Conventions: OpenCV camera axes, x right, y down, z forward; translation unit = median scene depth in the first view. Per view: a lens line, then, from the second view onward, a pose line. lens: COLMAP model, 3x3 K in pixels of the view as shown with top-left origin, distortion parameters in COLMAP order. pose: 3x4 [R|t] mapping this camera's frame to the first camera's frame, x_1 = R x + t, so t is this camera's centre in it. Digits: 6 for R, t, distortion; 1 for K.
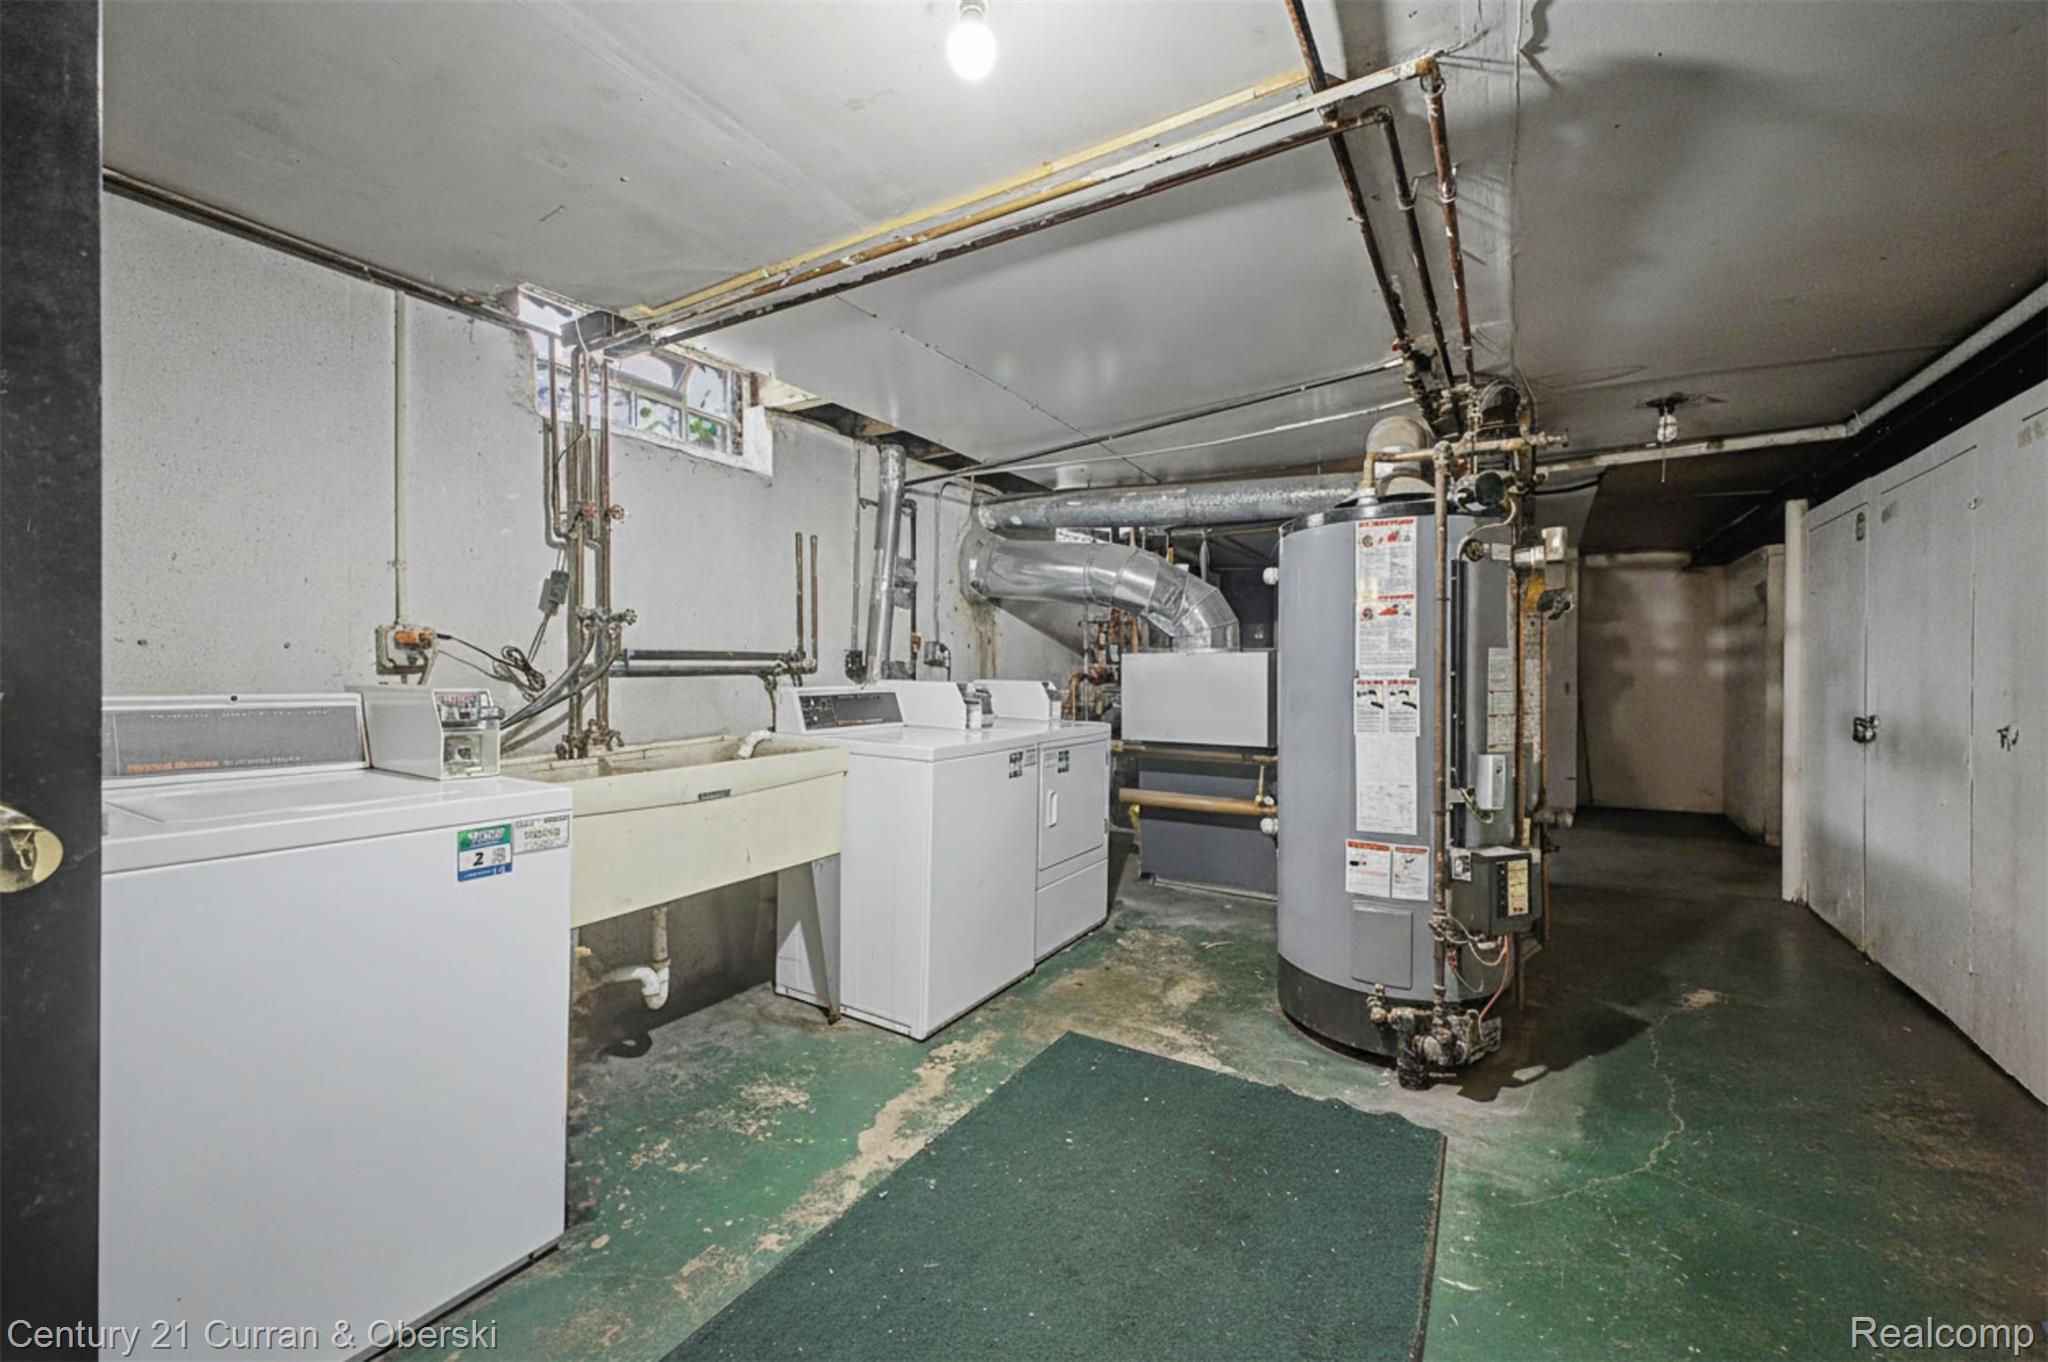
lens RADIAL K [[810.1, 0, 1023.9], [0, 810.1, 691.2], [0, 0, 1]] dist [0.001234, 0.000136]
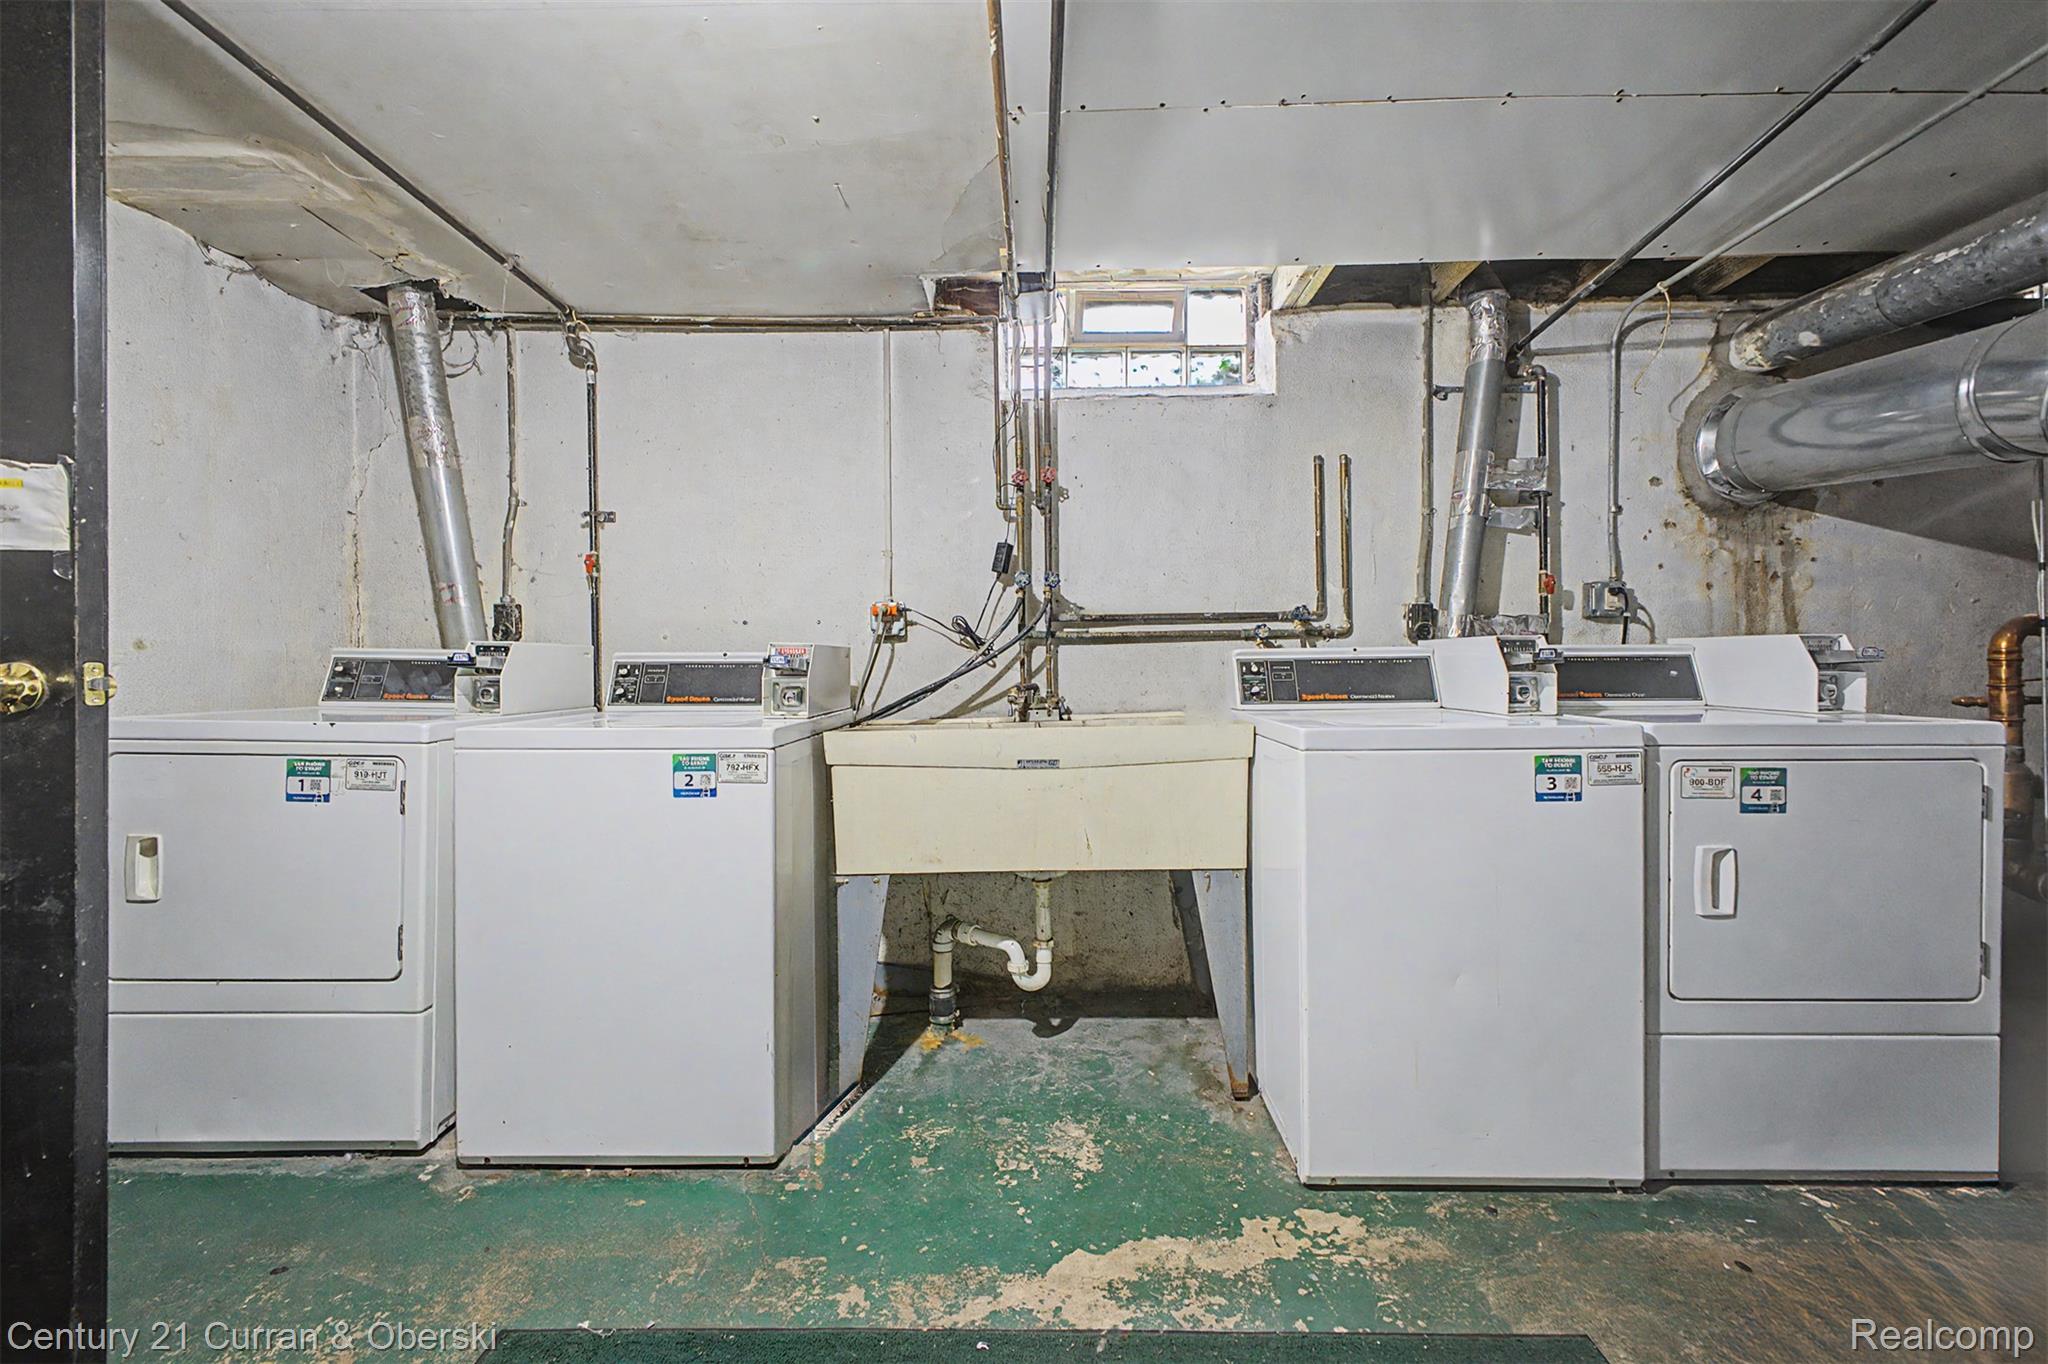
lens RADIAL K [[801.1, 0, 1030.6], [0, 801.1, 680.9], [0, 0, 1]] dist [0.028482, -0.012116]
pose [[0.500755, -0.006950, -0.865561, 0.301919], [-0.010794, 0.999840, -0.014273, 0.040813], [0.865522, 0.016490, 0.500600, 0.452711]]
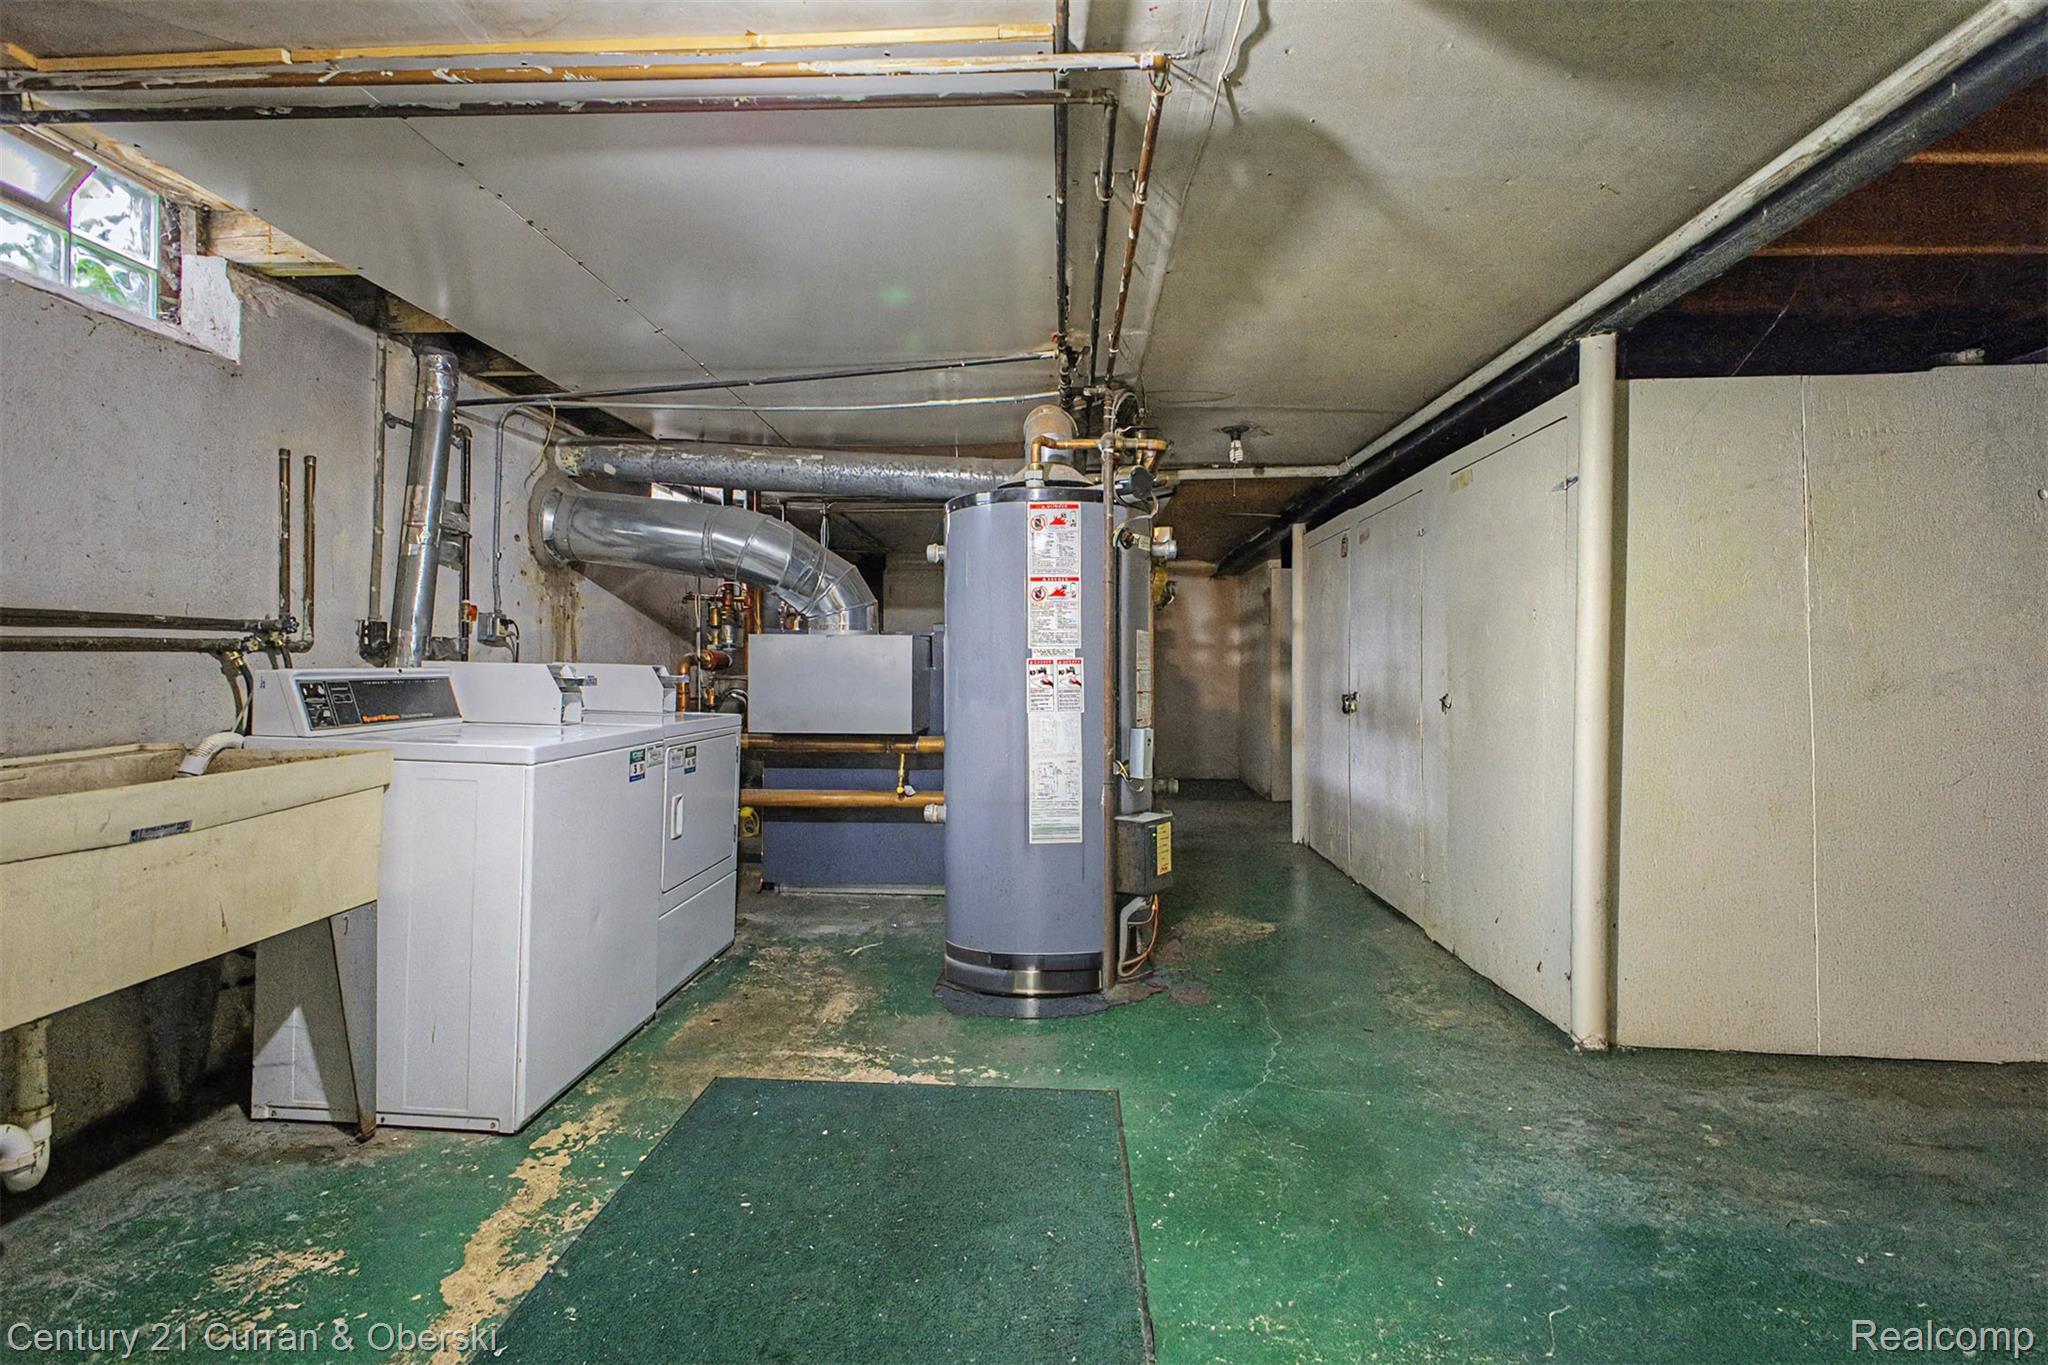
lens RADIAL K [[859.6, 0, 1030.2], [0, 859.6, 671.9], [0, 0, 1]] dist [0.015806, -0.011230]
pose [[0.878290, -0.001296, 0.478127, -0.083194], [0.008314, 0.999887, -0.012563, 0.012926], [-0.478056, 0.015009, 0.878201, 0.049383]]
